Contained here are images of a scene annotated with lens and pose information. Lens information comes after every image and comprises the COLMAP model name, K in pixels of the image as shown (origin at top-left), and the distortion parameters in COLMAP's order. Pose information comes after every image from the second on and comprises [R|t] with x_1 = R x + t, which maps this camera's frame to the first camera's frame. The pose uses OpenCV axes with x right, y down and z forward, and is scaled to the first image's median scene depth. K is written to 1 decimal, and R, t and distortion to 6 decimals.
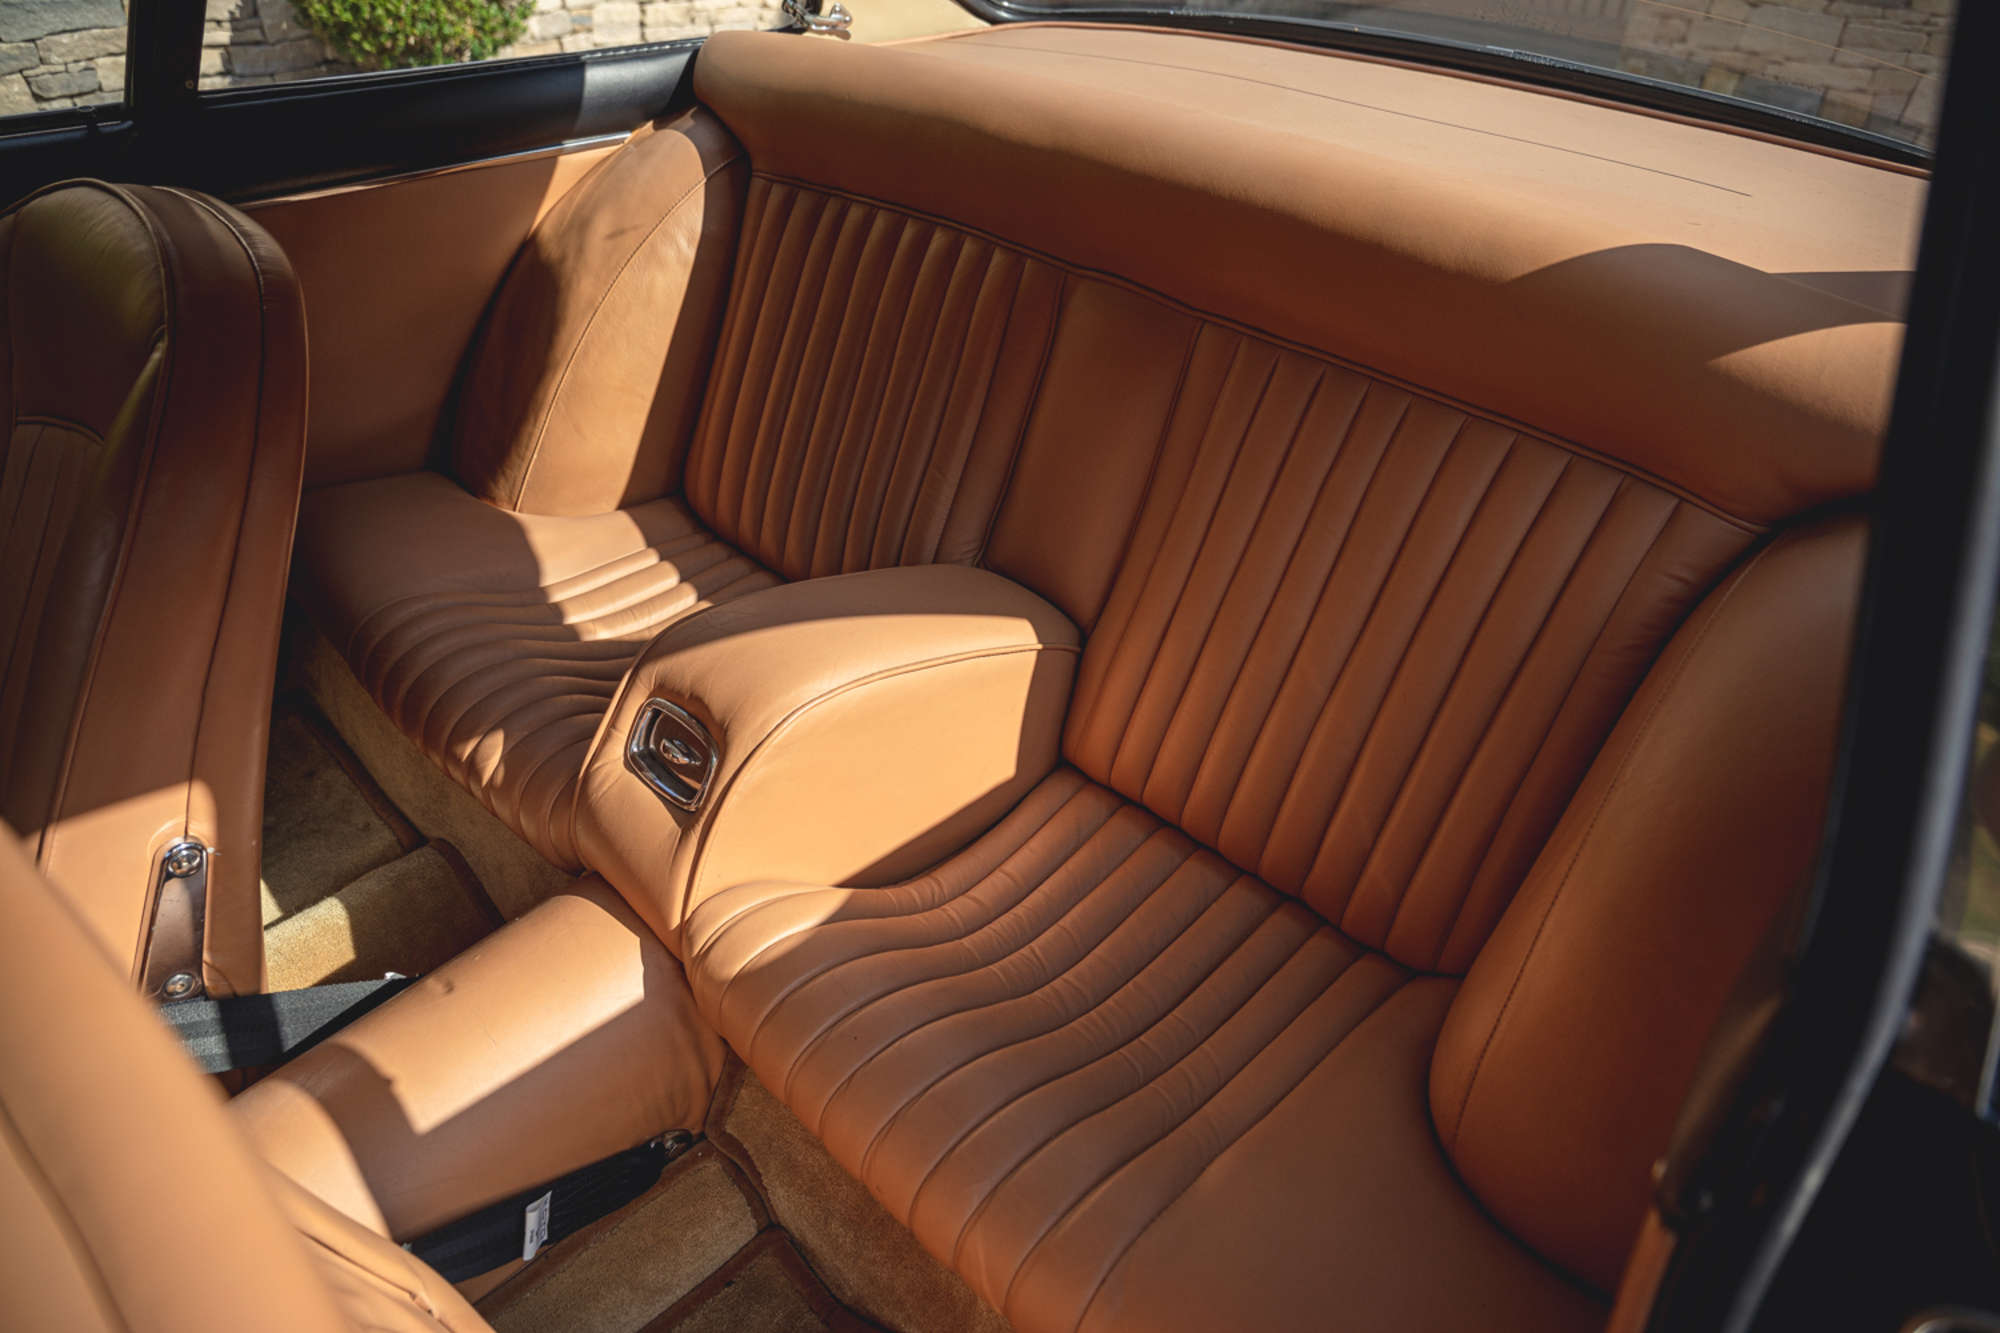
lens RADIAL K [[1344.7, 0, 1018.2], [0, 1344.7, 636.8], [0, 0, 1]] dist [-0.062864, 0.022692]
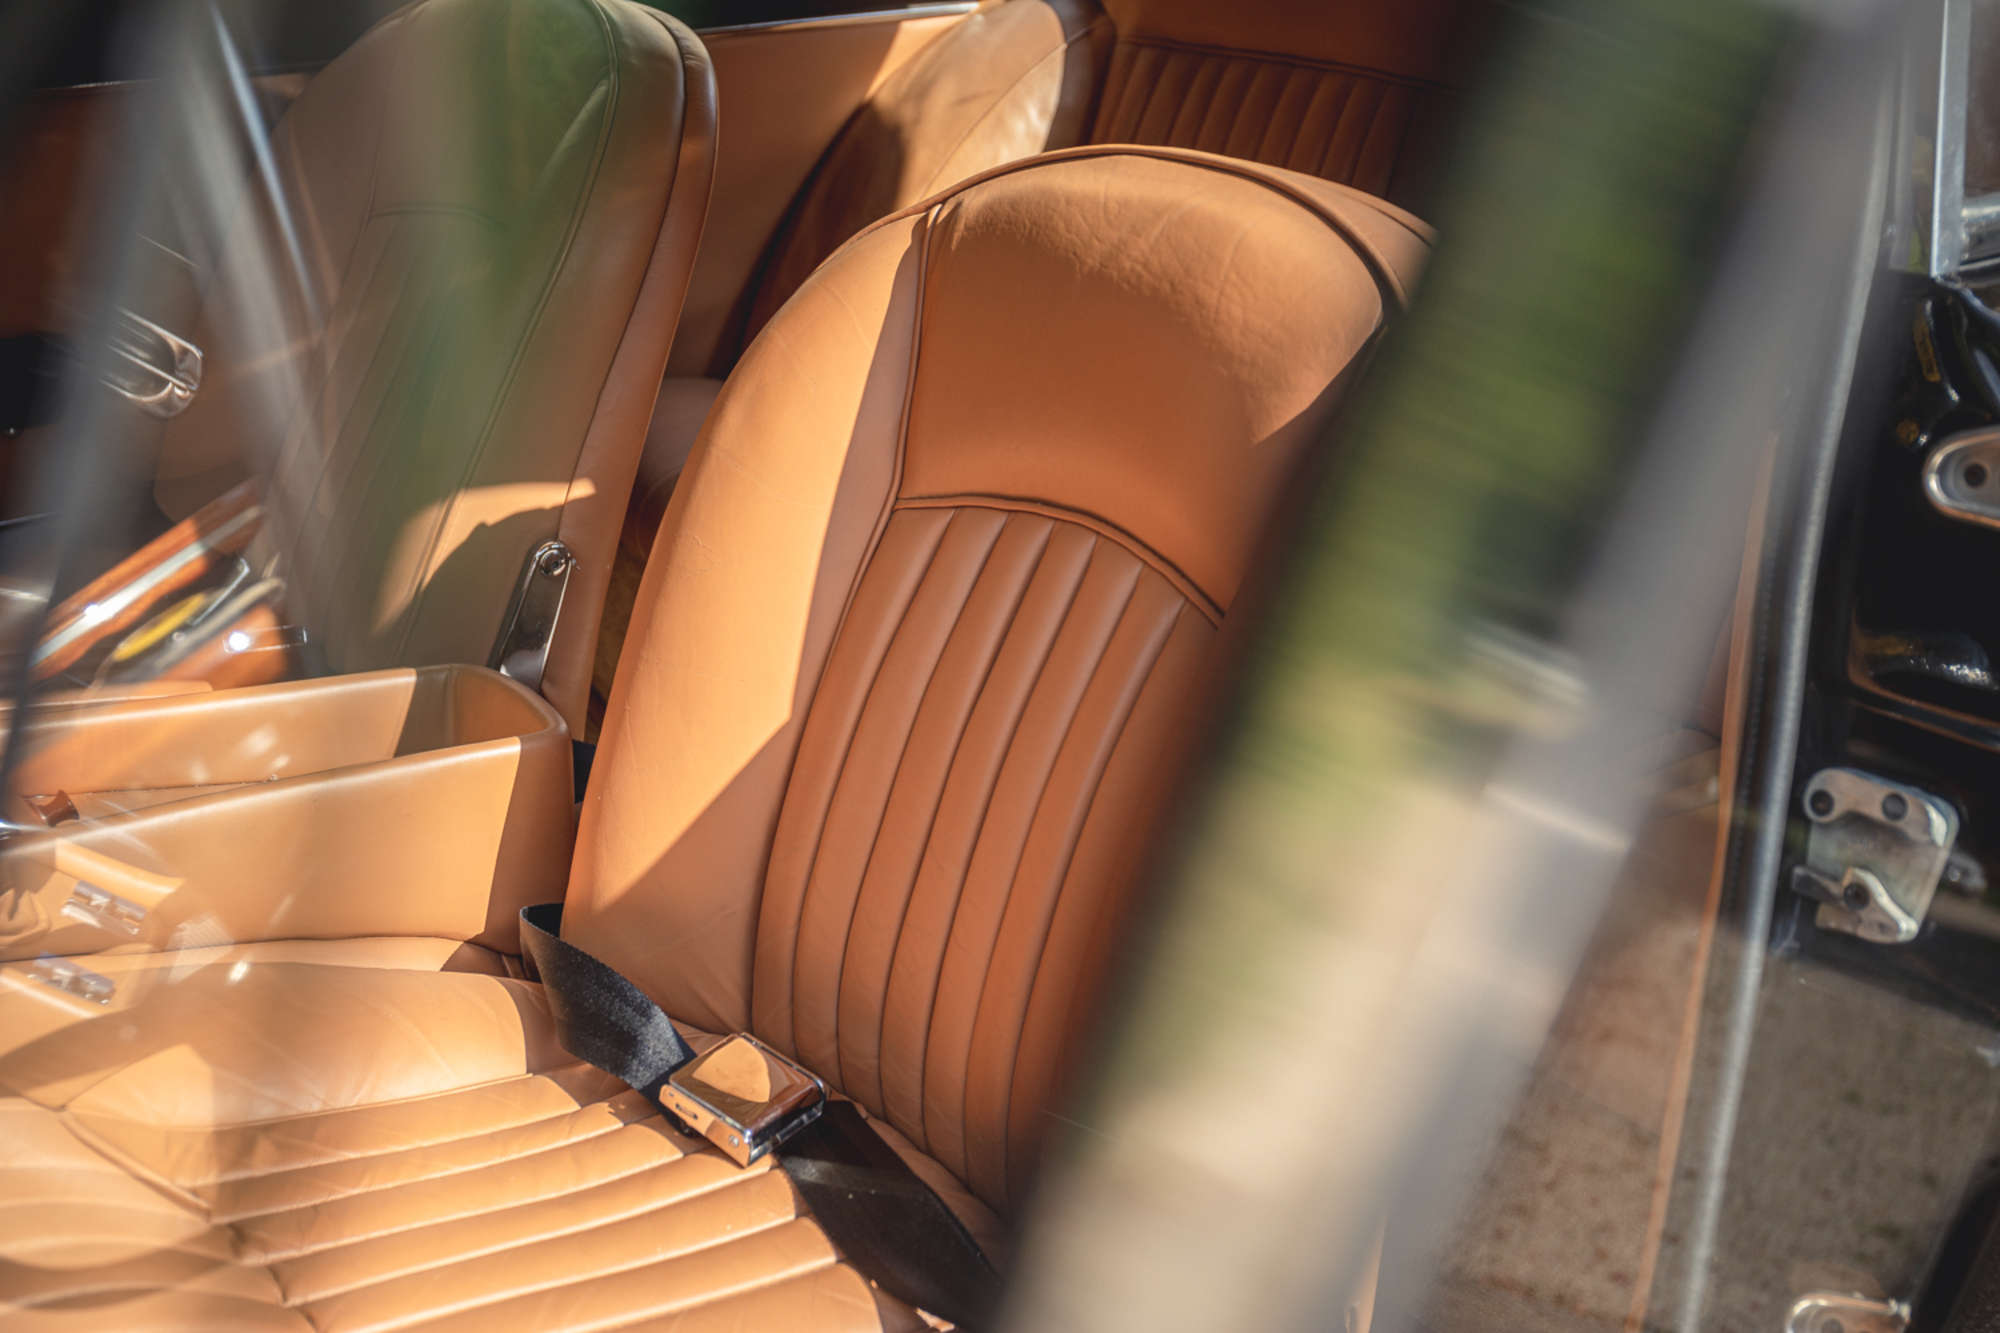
lens RADIAL K [[2613.3, 0, 984.1], [0, 2613.3, 670.3], [0, 0, 1]] dist [0.030342, 0.000000]
pose [[0.979777, 0.035914, -0.196843, 0.066445], [-0.076279, 0.976511, -0.201512, 0.408134], [0.184983, 0.212452, 0.959503, -0.571845]]
